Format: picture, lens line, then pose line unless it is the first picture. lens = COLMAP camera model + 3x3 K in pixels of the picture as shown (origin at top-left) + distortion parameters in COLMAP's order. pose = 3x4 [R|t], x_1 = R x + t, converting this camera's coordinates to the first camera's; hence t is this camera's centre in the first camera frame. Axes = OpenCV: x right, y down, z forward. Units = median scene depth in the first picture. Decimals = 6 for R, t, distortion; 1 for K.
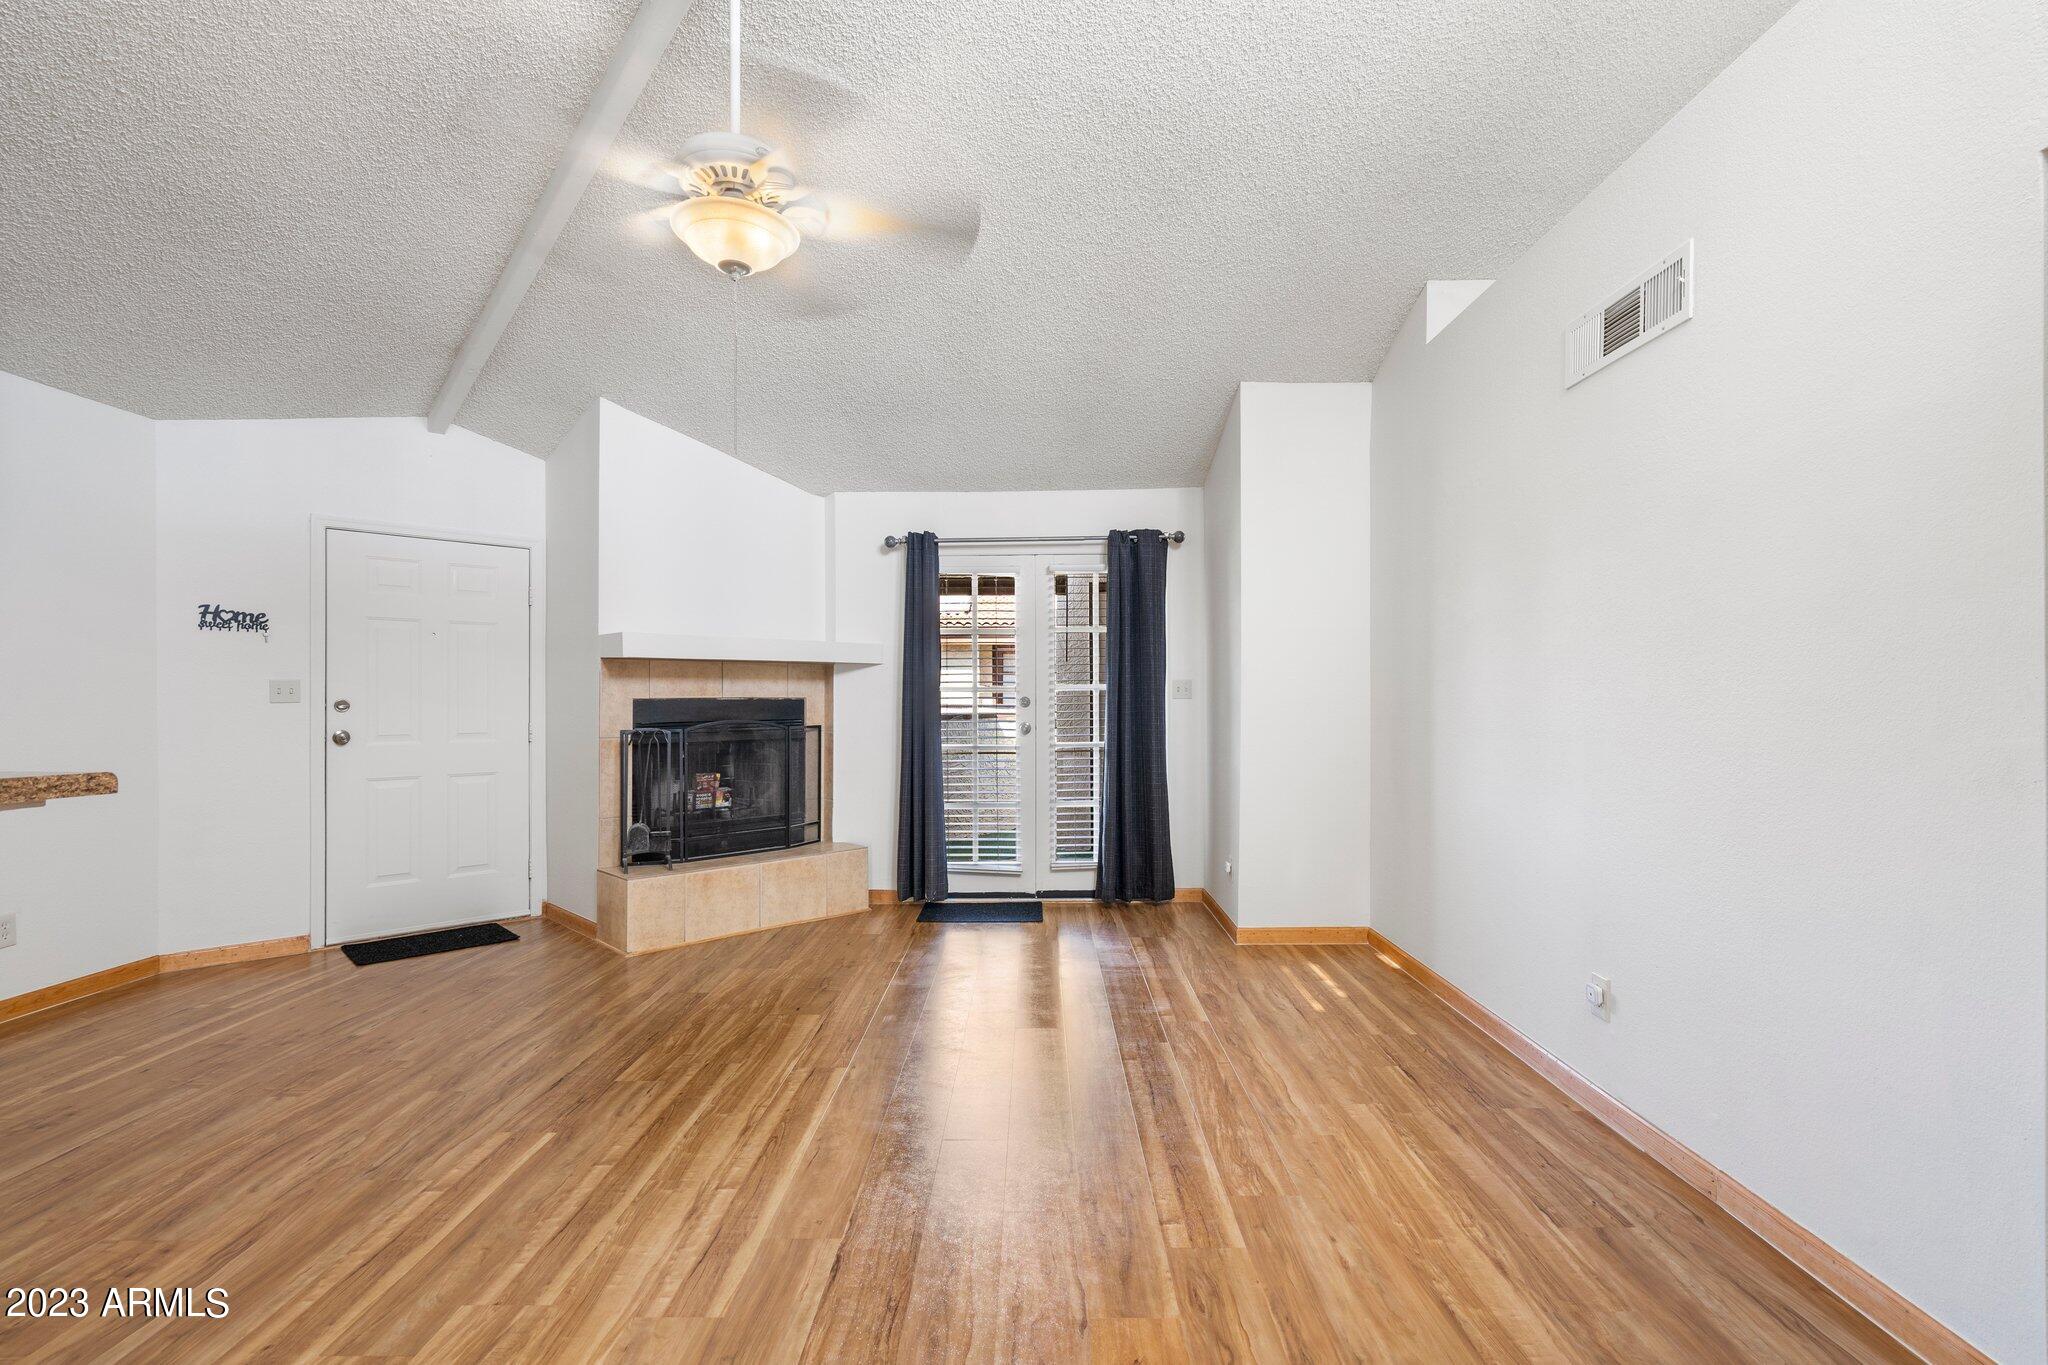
lens RADIAL K [[934.6, 0, 1025.1], [0, 934.6, 696.1], [0, 0, 1]] dist [-0.000030, 0.000704]
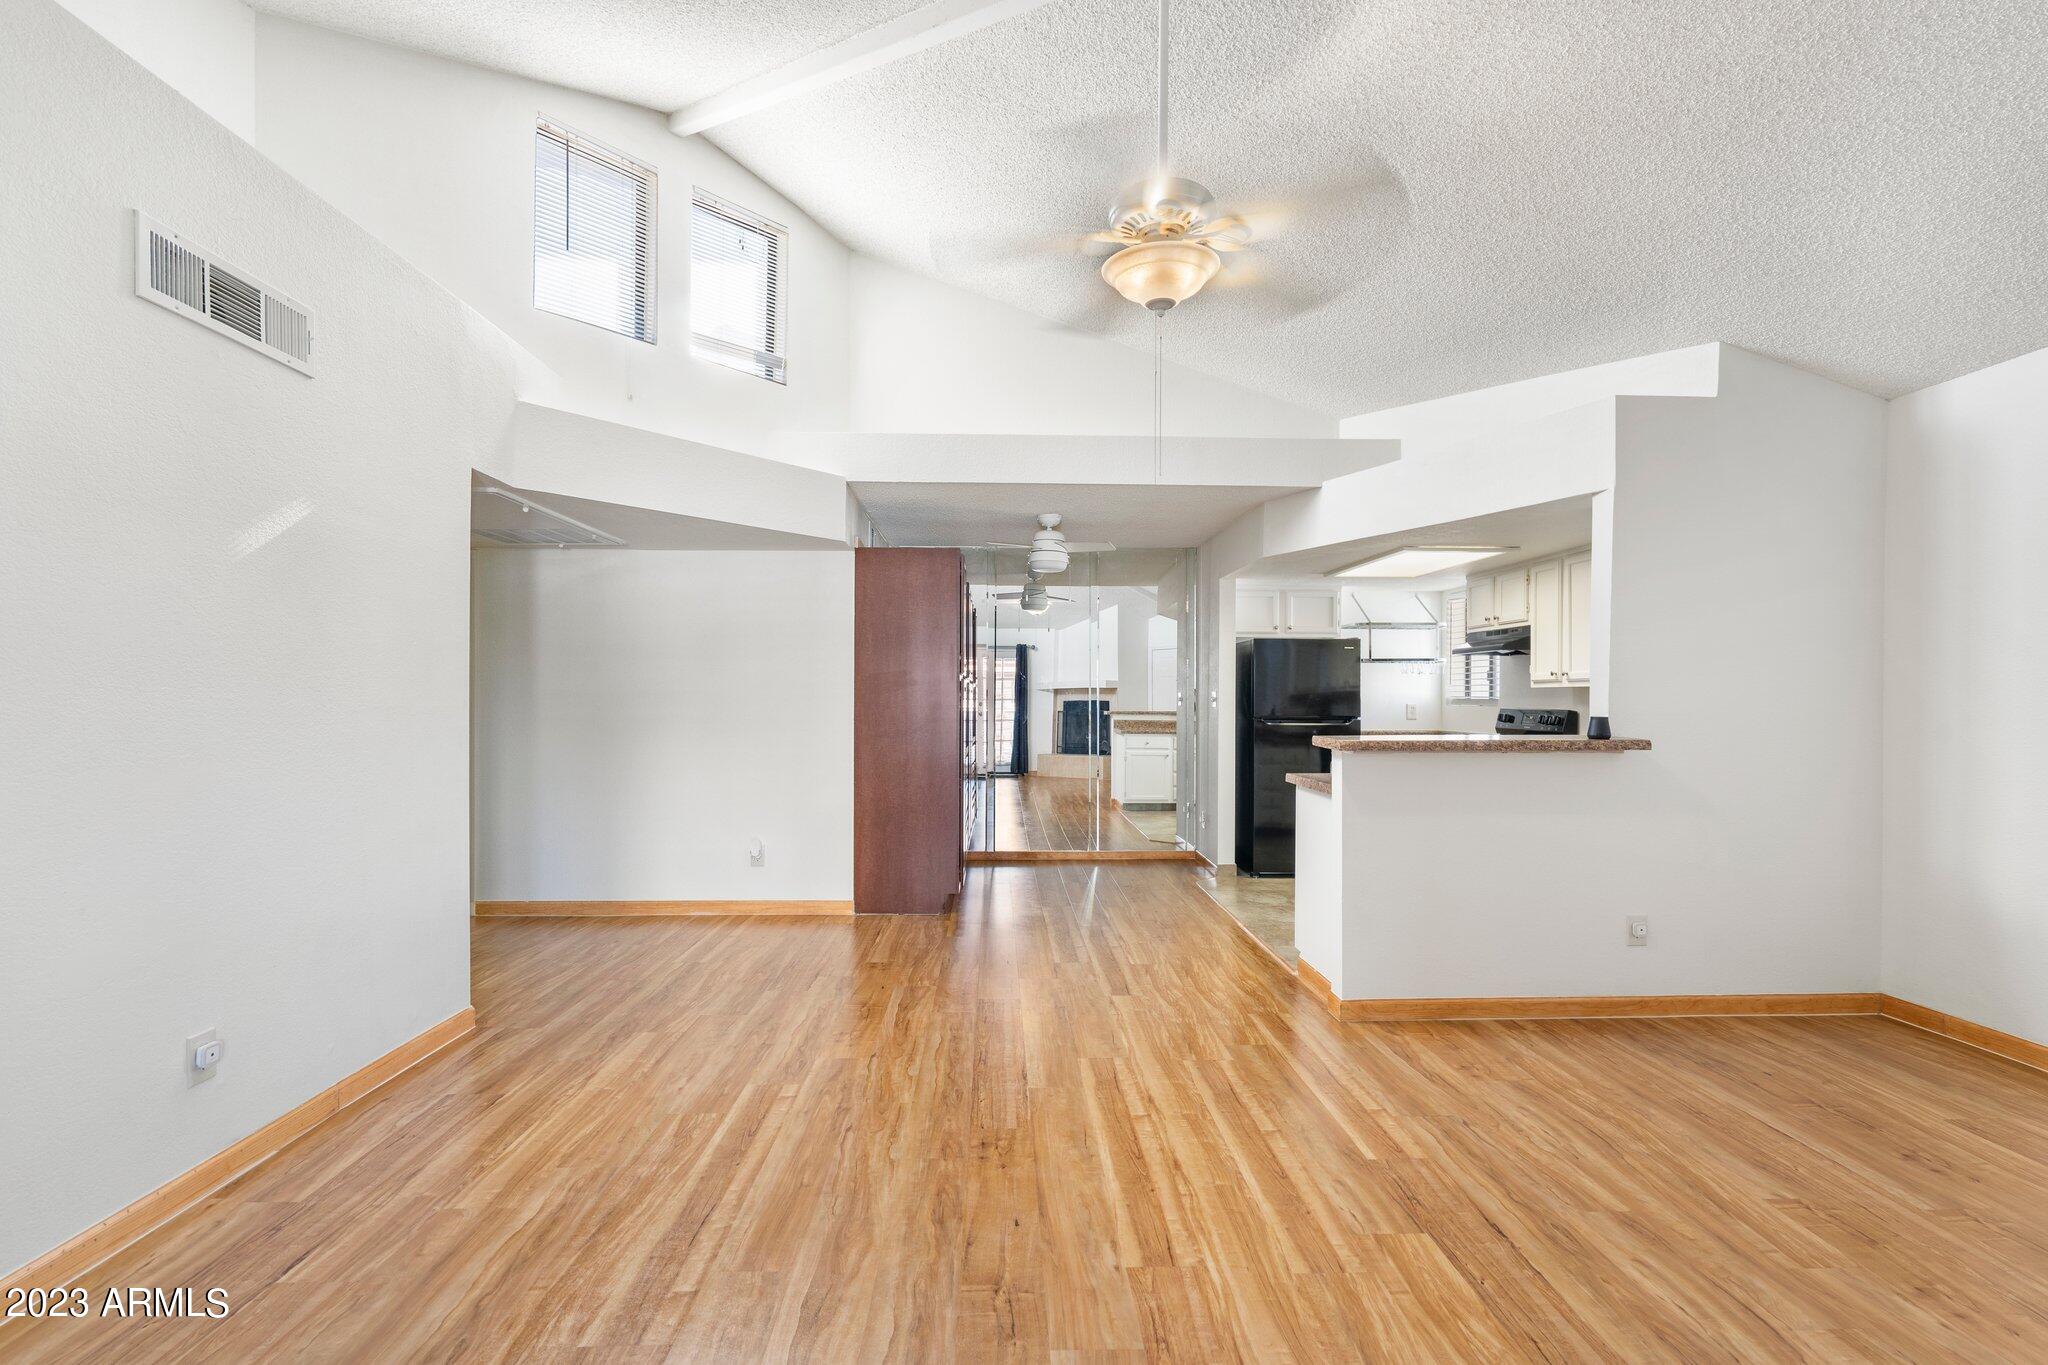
lens RADIAL K [[936.8, 0, 1031.9], [0, 936.8, 701.5], [0, 0, 1]] dist [-0.001039, 0.000416]
pose [[-0.998677, -0.001656, -0.051397, -0.062655], [-0.001863, 0.999990, 0.003996, -0.006105], [0.051390, 0.004086, -0.998670, 1.186626]]
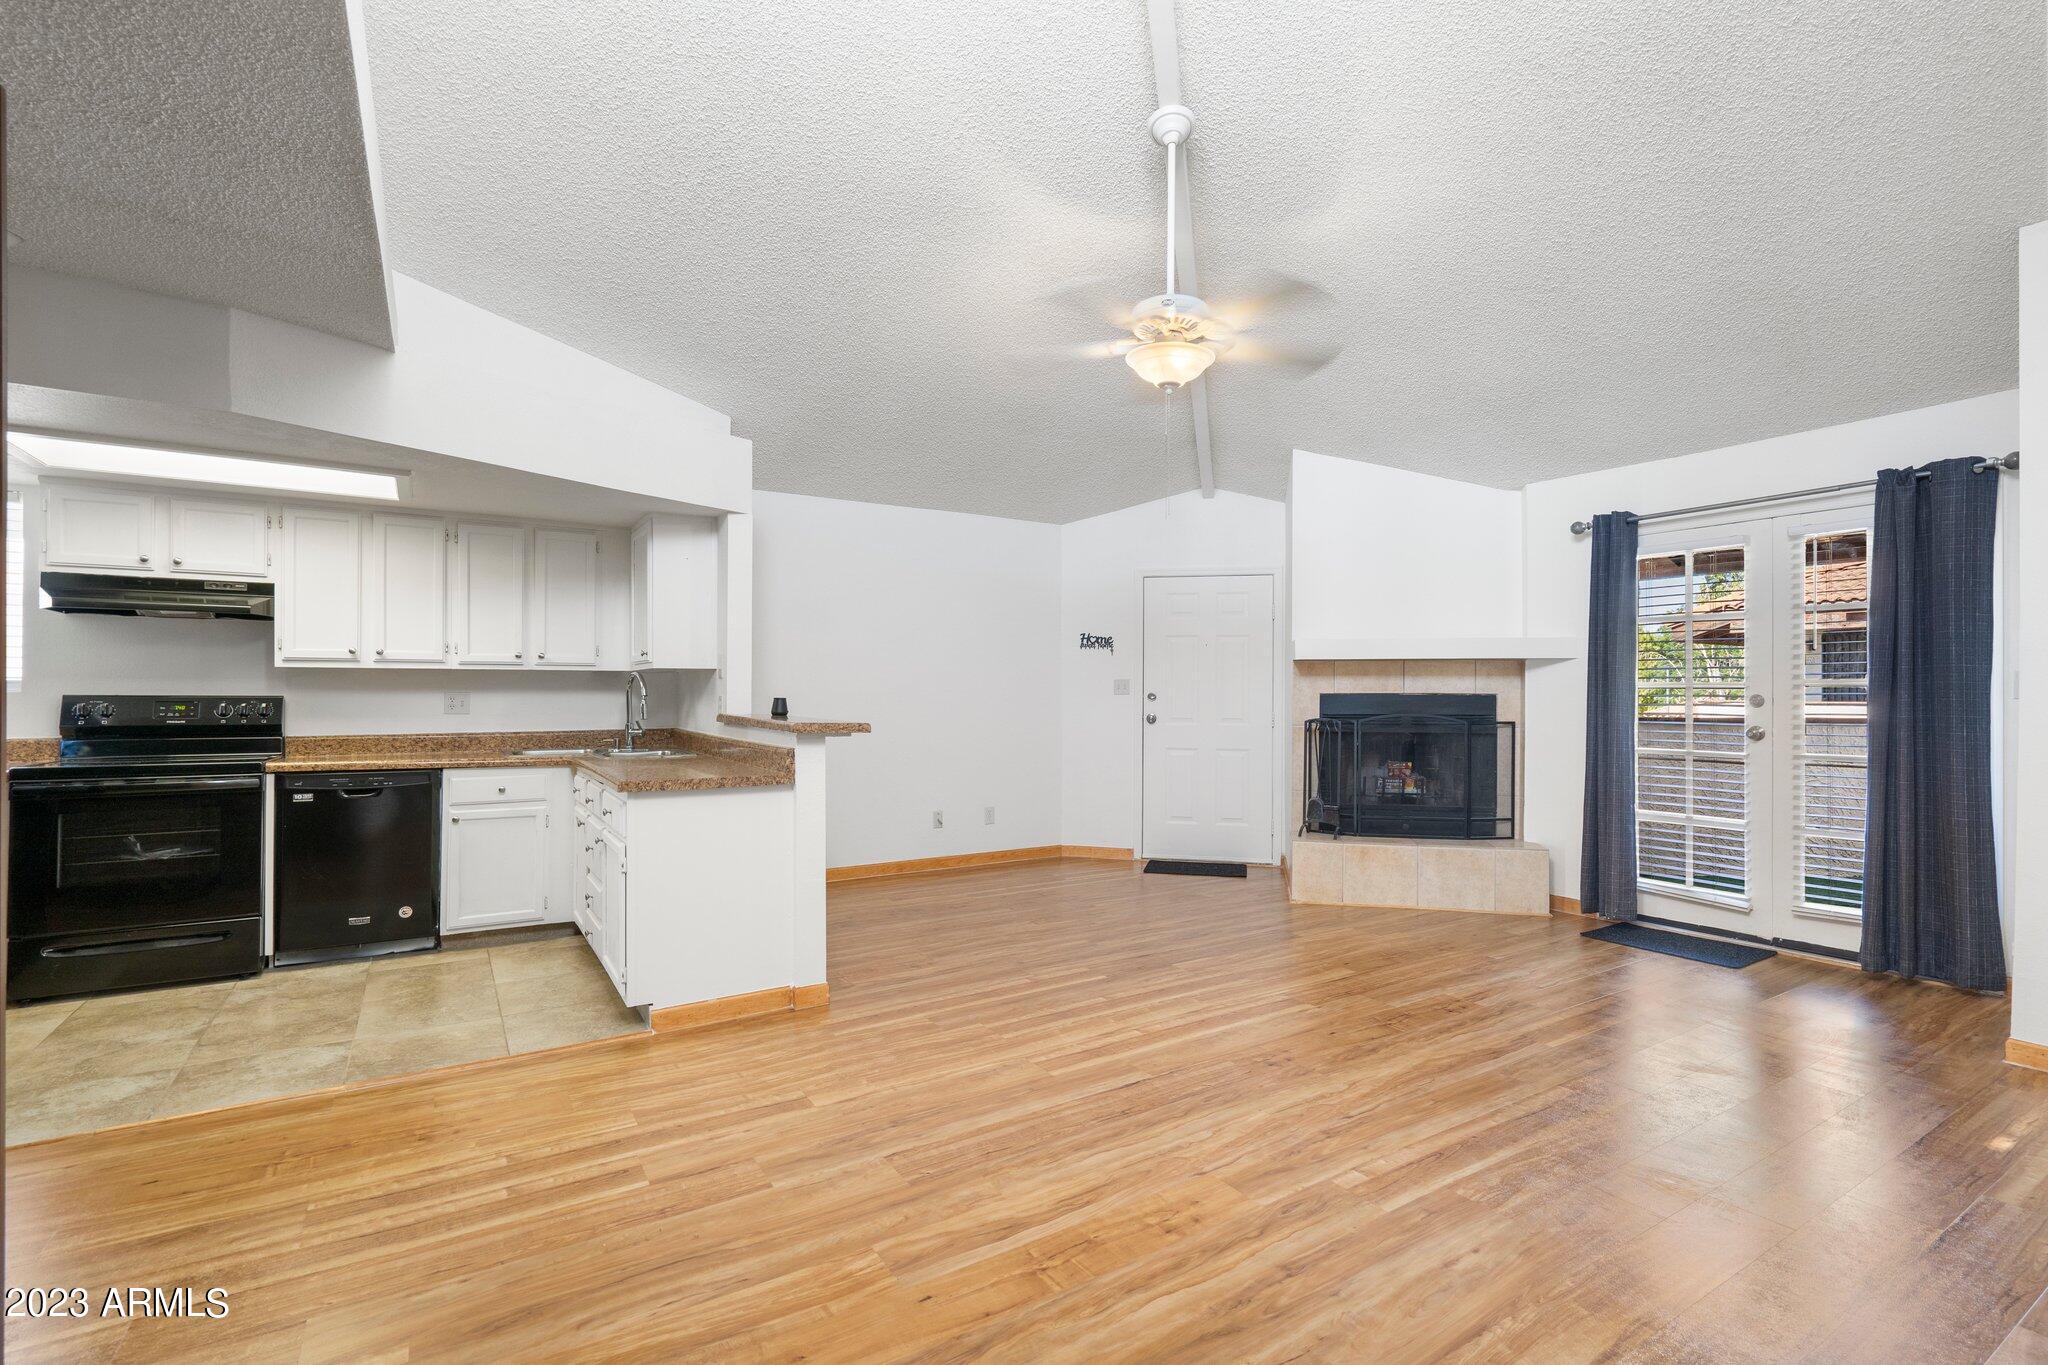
lens RADIAL K [[940.9, 0, 1026.4], [0, 940.9, 684.3], [0, 0, 1]] dist [-0.004708, 0.004428]
pose [[0.541908, -0.001161, -0.840437, 0.437991], [-0.004448, 0.999981, -0.004250, -0.002317], [0.840426, 0.006042, 0.541892, 0.033029]]
